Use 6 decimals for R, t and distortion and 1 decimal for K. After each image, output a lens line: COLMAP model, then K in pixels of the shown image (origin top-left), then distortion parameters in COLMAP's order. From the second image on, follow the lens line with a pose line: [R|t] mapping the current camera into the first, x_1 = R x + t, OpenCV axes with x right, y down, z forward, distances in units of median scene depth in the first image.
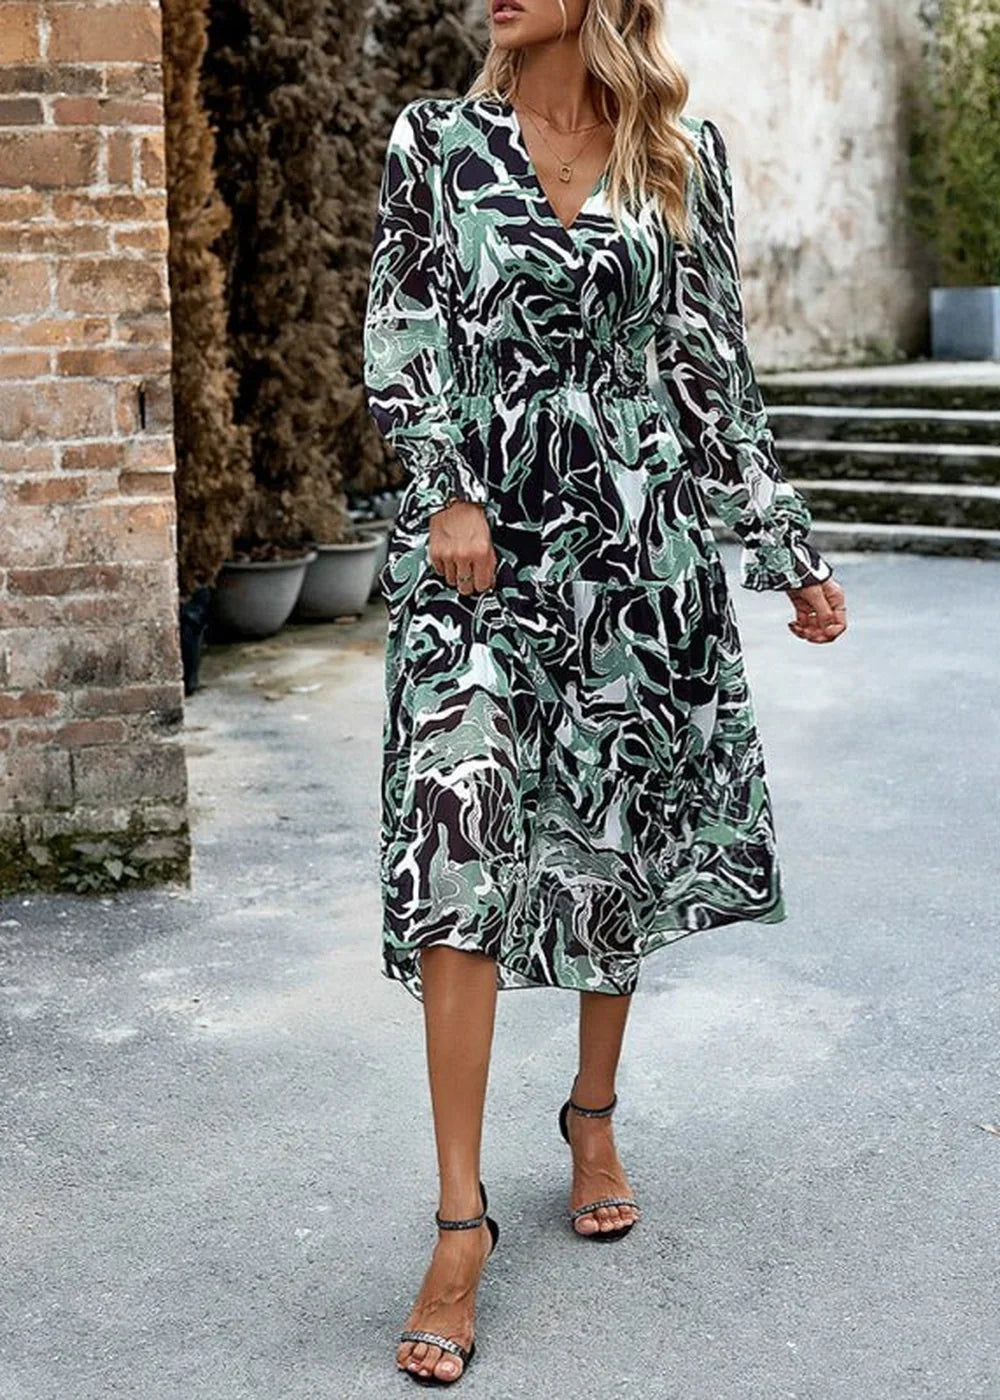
lens RADIAL K [[2687.8, 0, 496.4], [0, 2687.8, 642.6], [0, 0, 1]] dist [-0.154565, 0.114029]
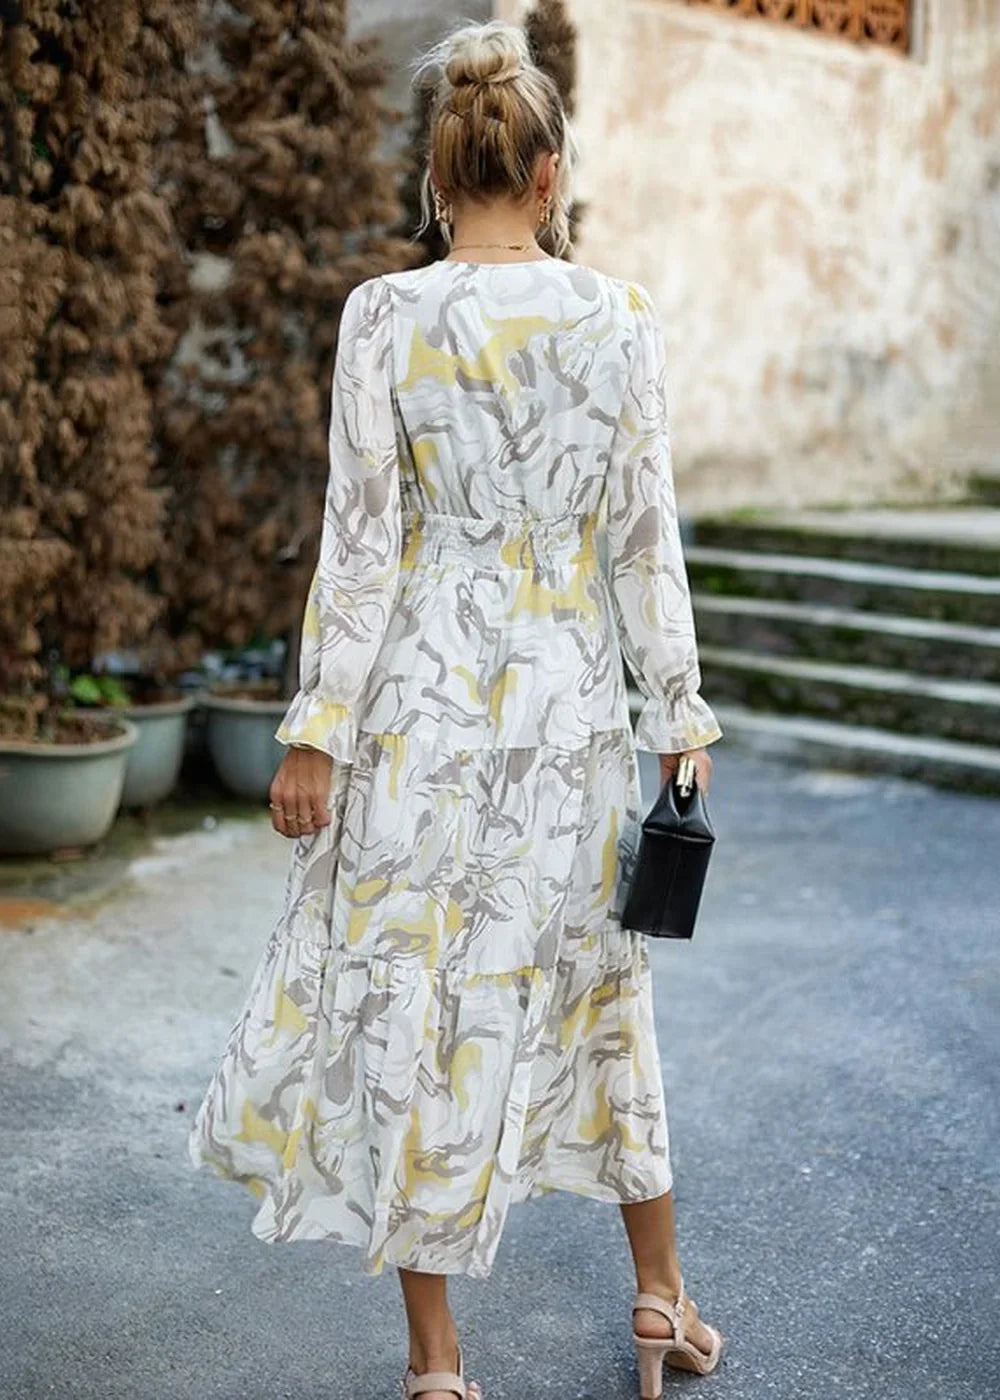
lens RADIAL K [[2419.4, 0, 464.9], [0, 2419.4, 698.7], [0, 0, 1]] dist [-0.102188, -0.142785]
pose [[0.987870, 0.057632, -0.144190, 0.232742], [-0.057275, 0.998336, 0.006631, -0.099364], [0.144332, 0.001707, 0.989528, 0.610142]]
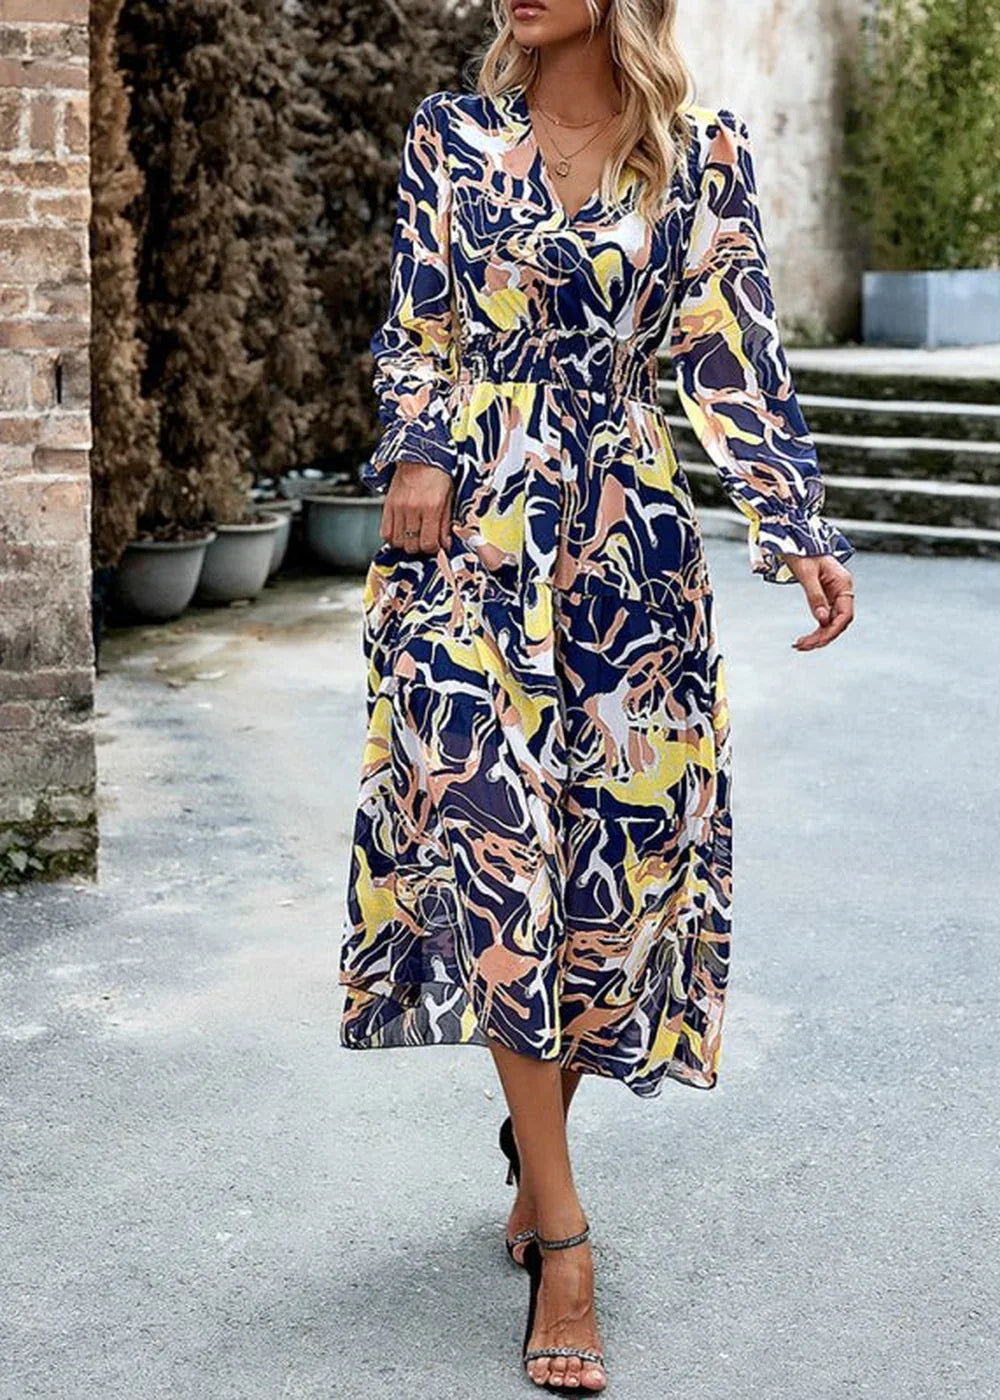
lens RADIAL K [[2841.7, 0, 537.9], [0, 2841.7, 614.3], [0, 0, 1]] dist [-0.137109, -0.002769]
pose [[0.998367, 0.022691, 0.052425, -0.011553], [-0.022415, 0.999732, -0.005842, -0.002038], [-0.052543, 0.004657, 0.998608, -0.024711]]
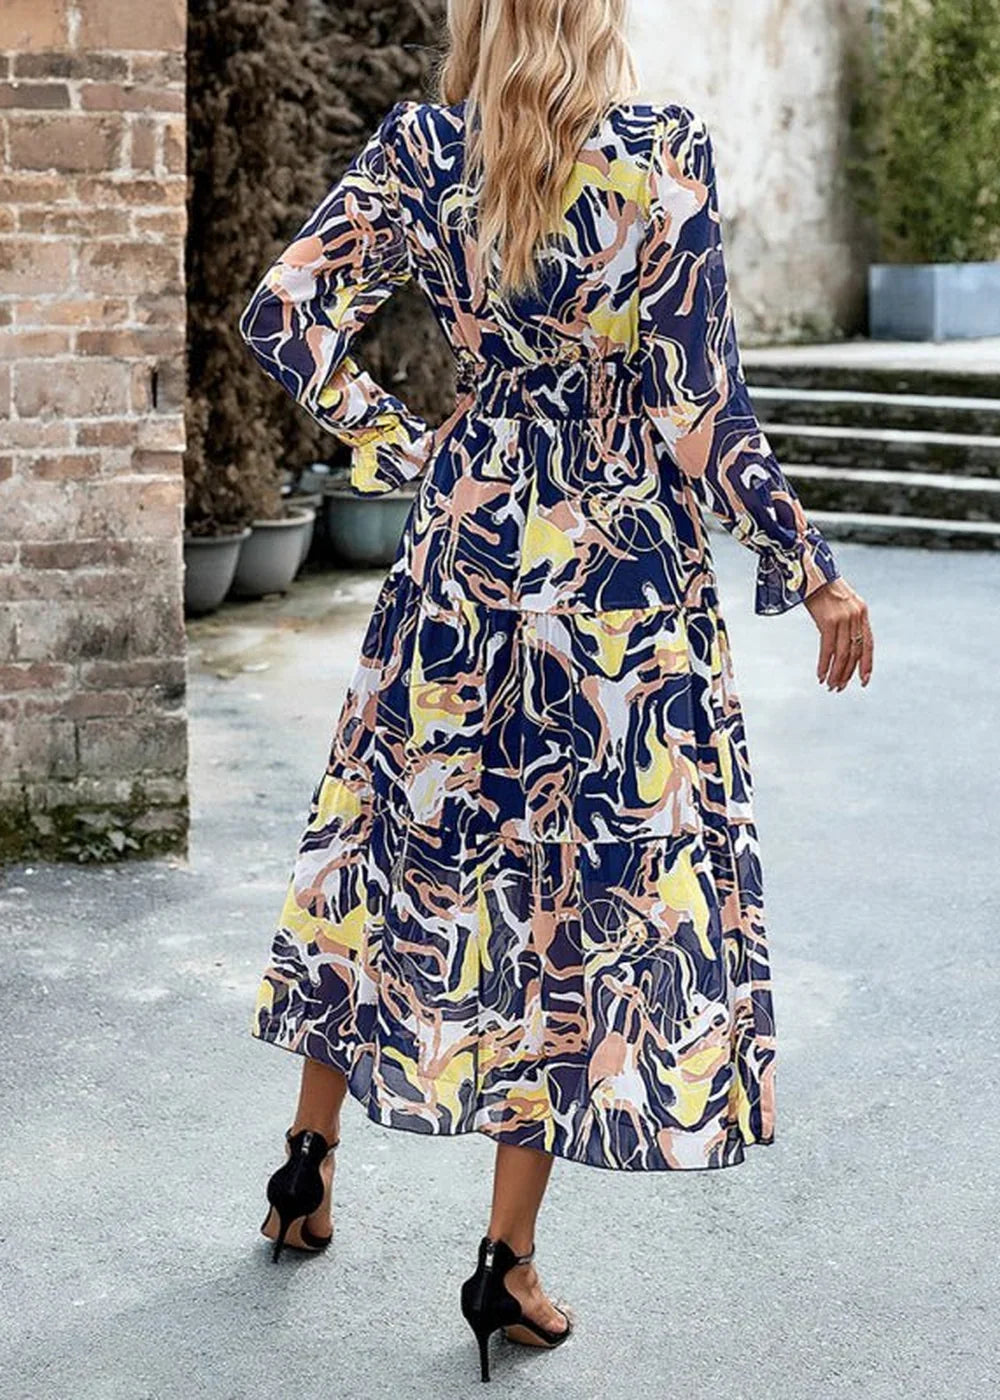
lens RADIAL K [[2986.8, 0, 503.6], [0, 2986.8, 553.4], [0, 0, 1]] dist [-0.152793, 0.060606]
pose [[0.998250, 0.022513, 0.054689, -0.059970], [-0.021185, 0.999470, -0.024727, 0.000728], [-0.055216, 0.023525, 0.998197, -0.139546]]
